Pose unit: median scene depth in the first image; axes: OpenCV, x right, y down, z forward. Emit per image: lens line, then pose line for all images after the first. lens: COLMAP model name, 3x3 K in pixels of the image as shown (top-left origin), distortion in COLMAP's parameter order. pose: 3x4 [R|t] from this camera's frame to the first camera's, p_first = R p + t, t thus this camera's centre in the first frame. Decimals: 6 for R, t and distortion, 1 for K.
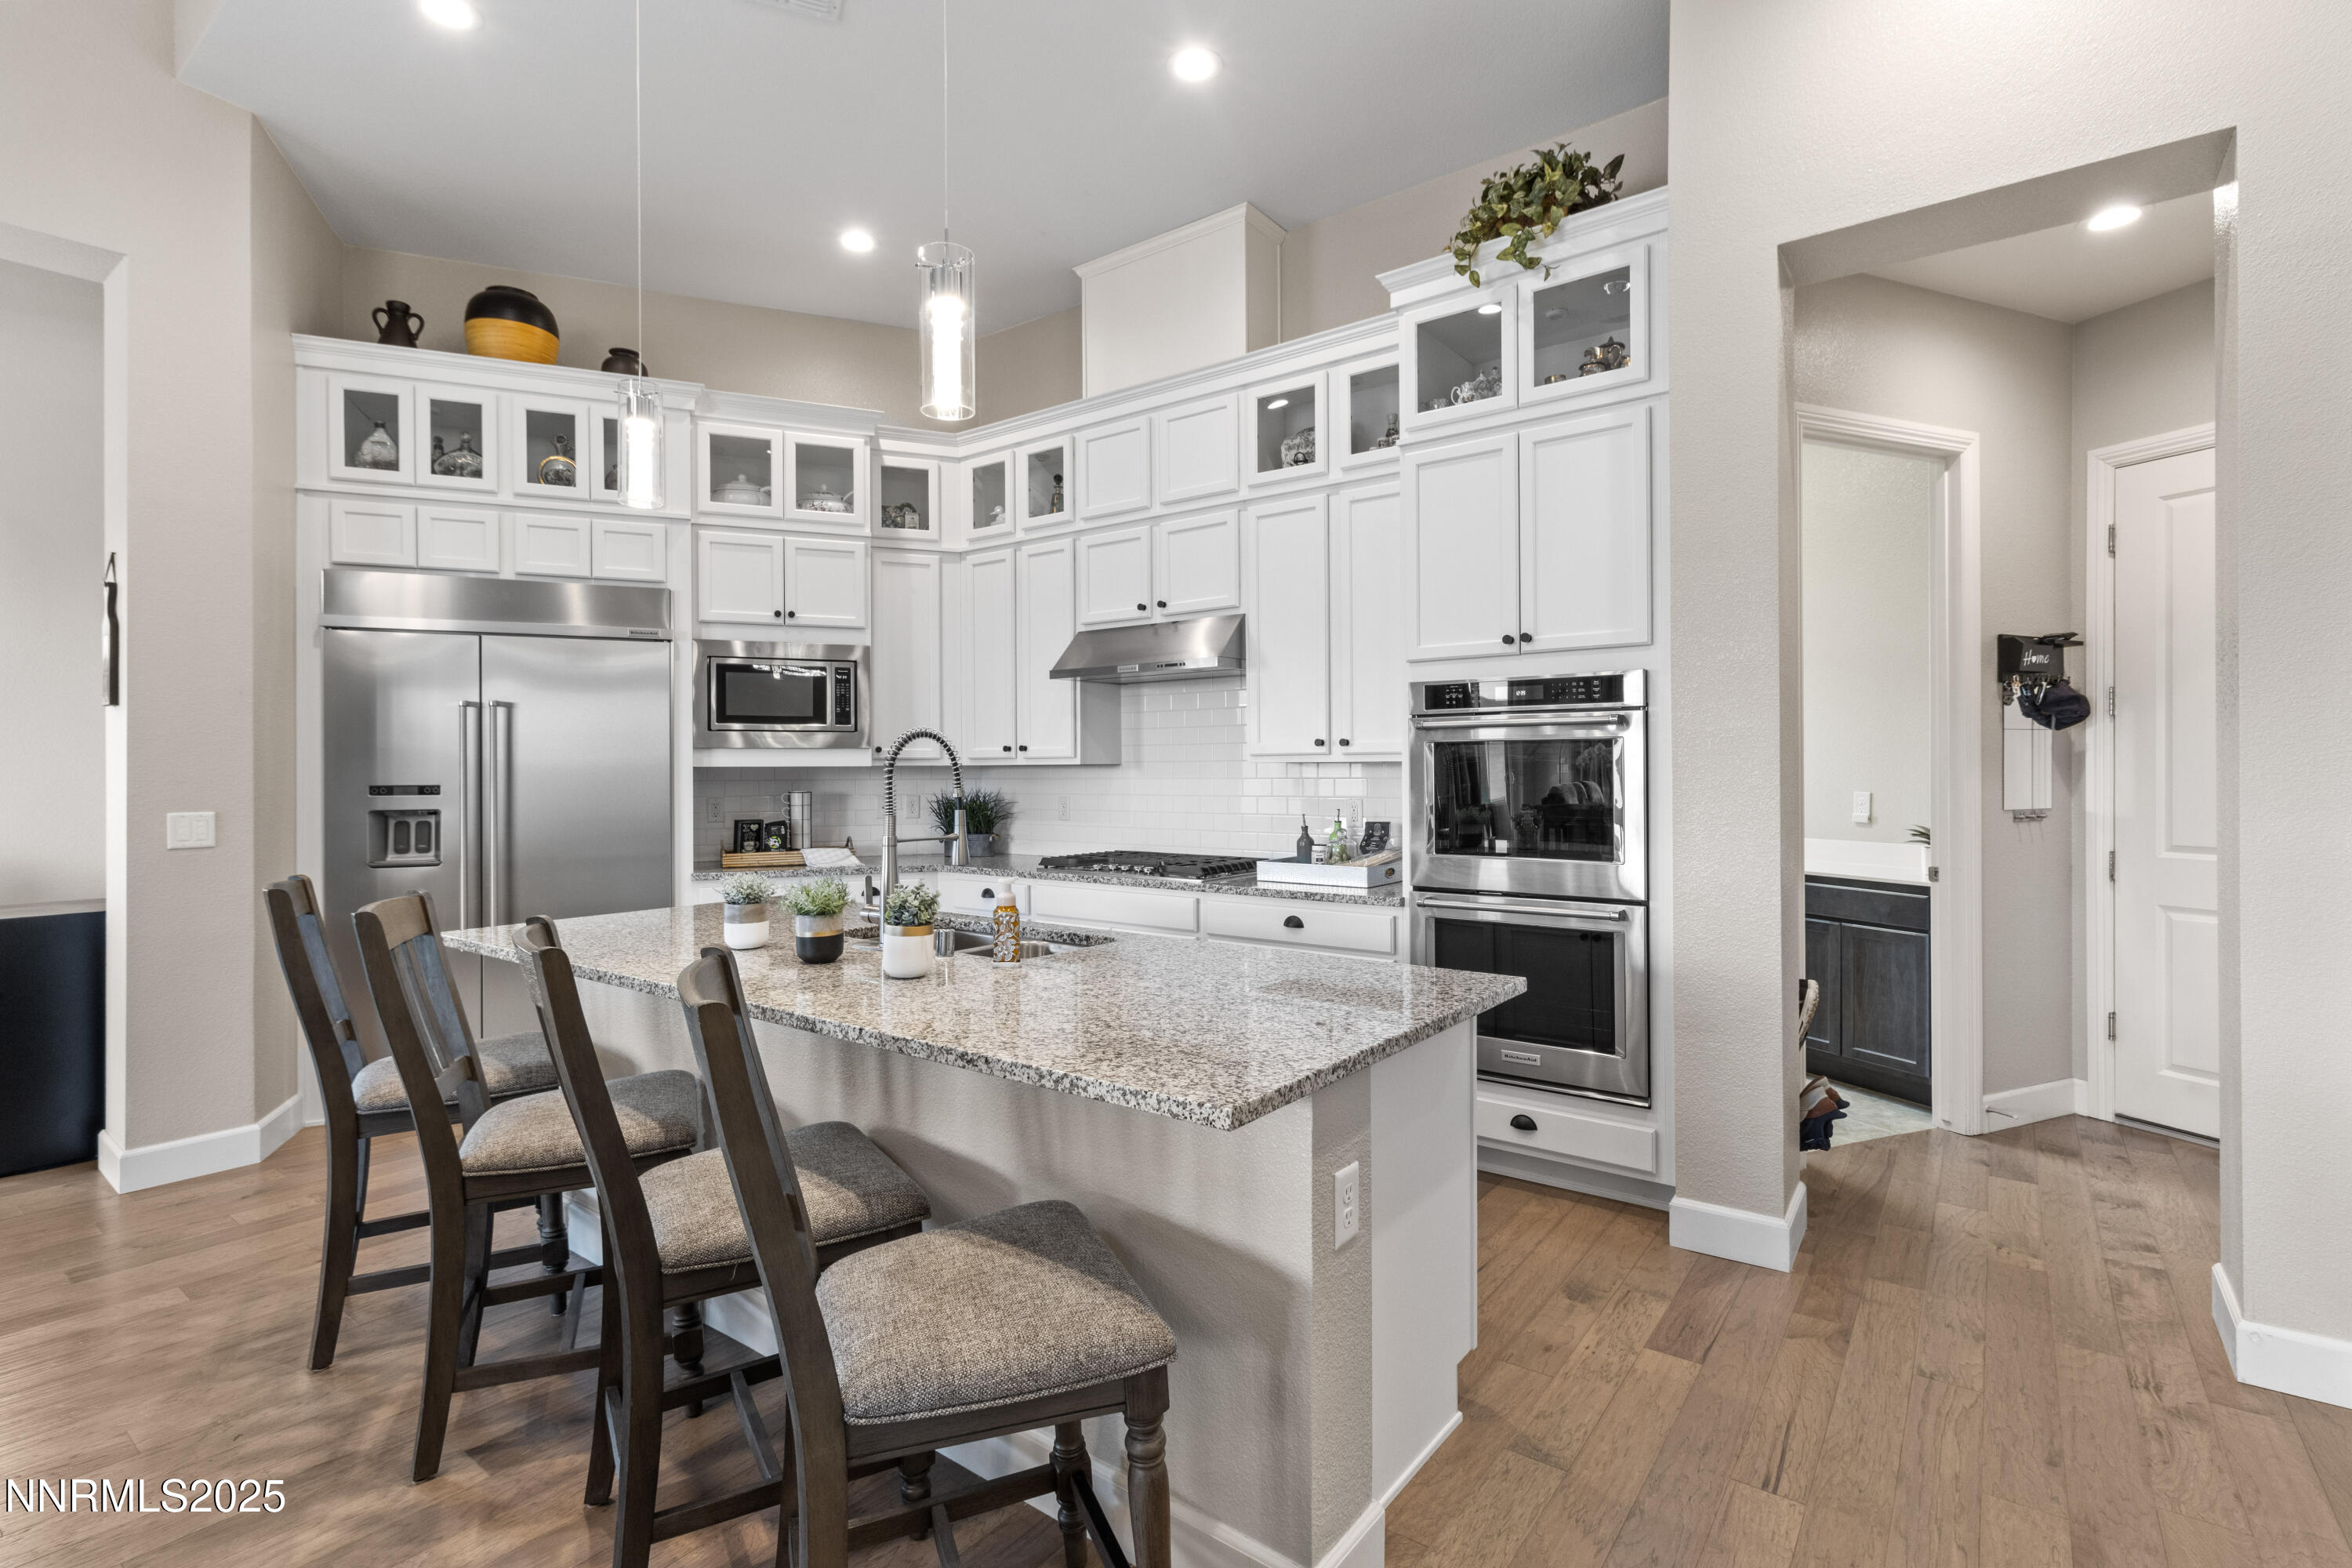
lens RADIAL K [[1092.5, 0, 1187.8], [0, 1092.5, 771.8], [0, 0, 1]] dist [0.000167, 0.000112]
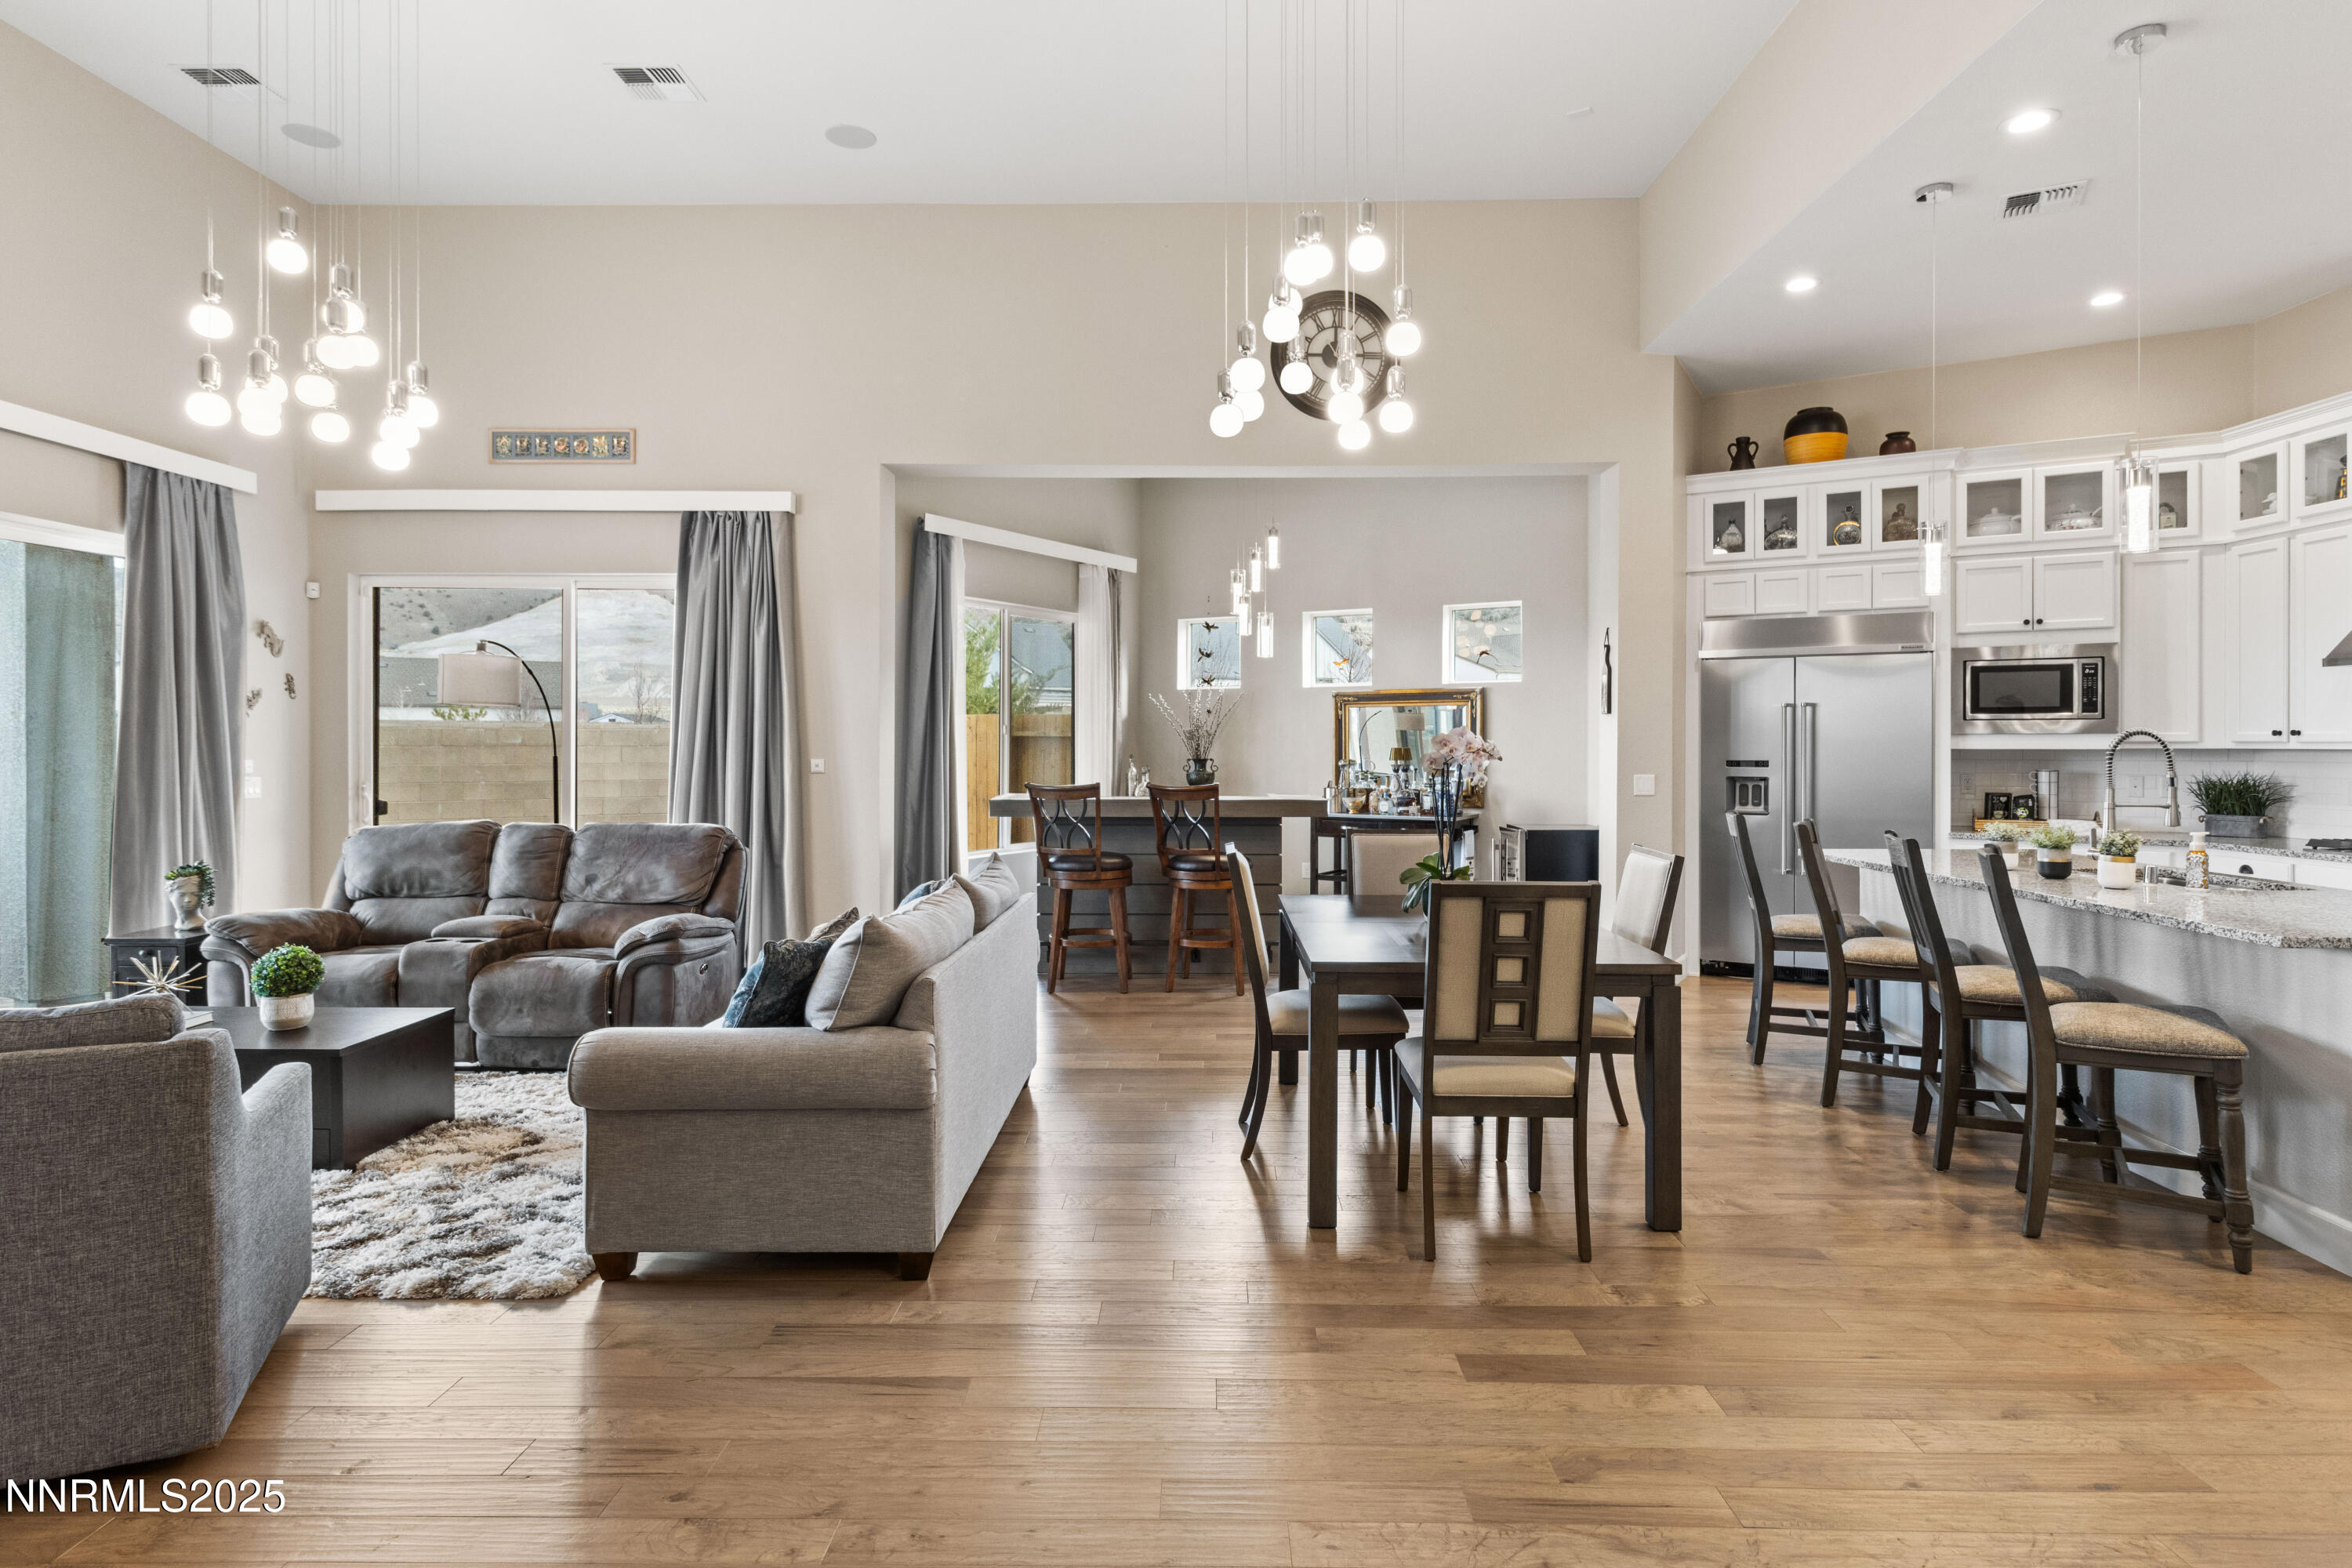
lens RADIAL K [[1259.3, 0, 1190.7], [0, 1259.3, 746.0], [0, 0, 1]] dist [-0.000305, 0.000862]
pose [[0.586003, 0.006873, -0.810280, 0.233298], [-0.004354, 0.999976, 0.005333, -0.012879], [0.810297, 0.000403, 0.586019, -0.621541]]
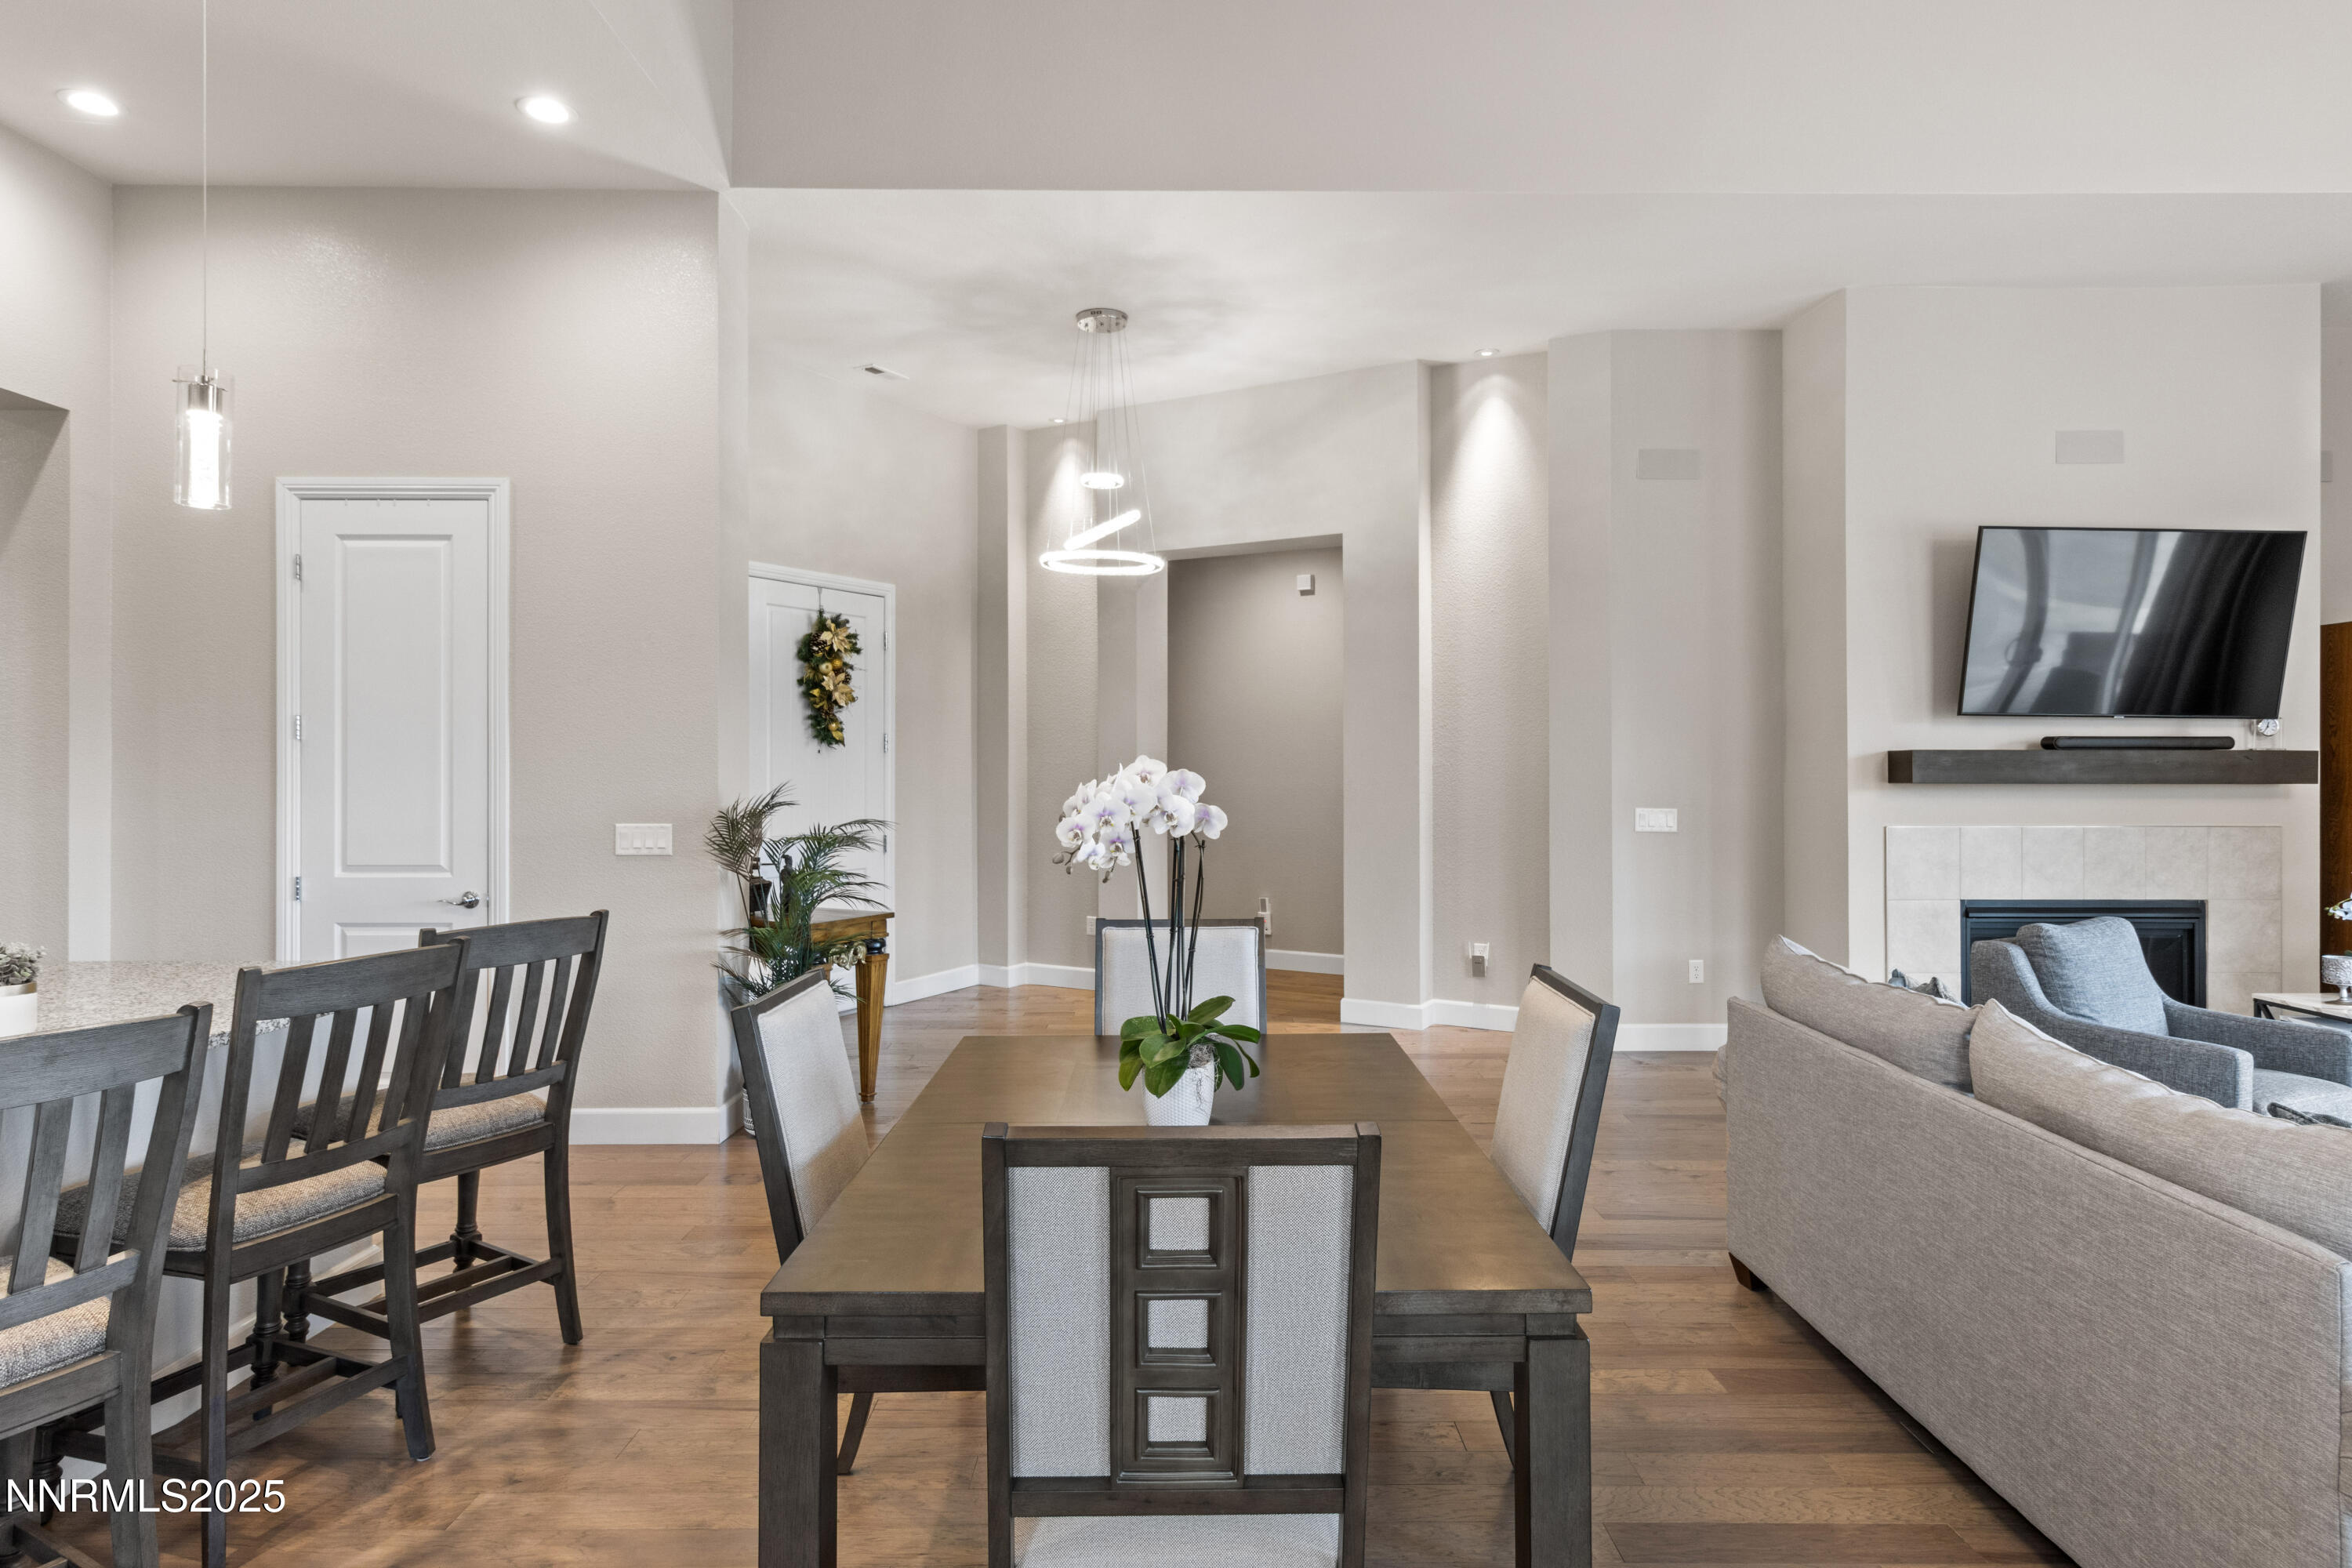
lens RADIAL K [[1322.1, 0, 1190.1], [0, 1322.1, 758.6], [0, 0, 1]] dist [0.003315, 0.002339]
pose [[-0.604496, 0.007665, 0.796571, -0.917966], [0.003479, 0.999970, -0.006982, -0.019526], [-0.796600, -0.001450, -0.604504, 0.468327]]
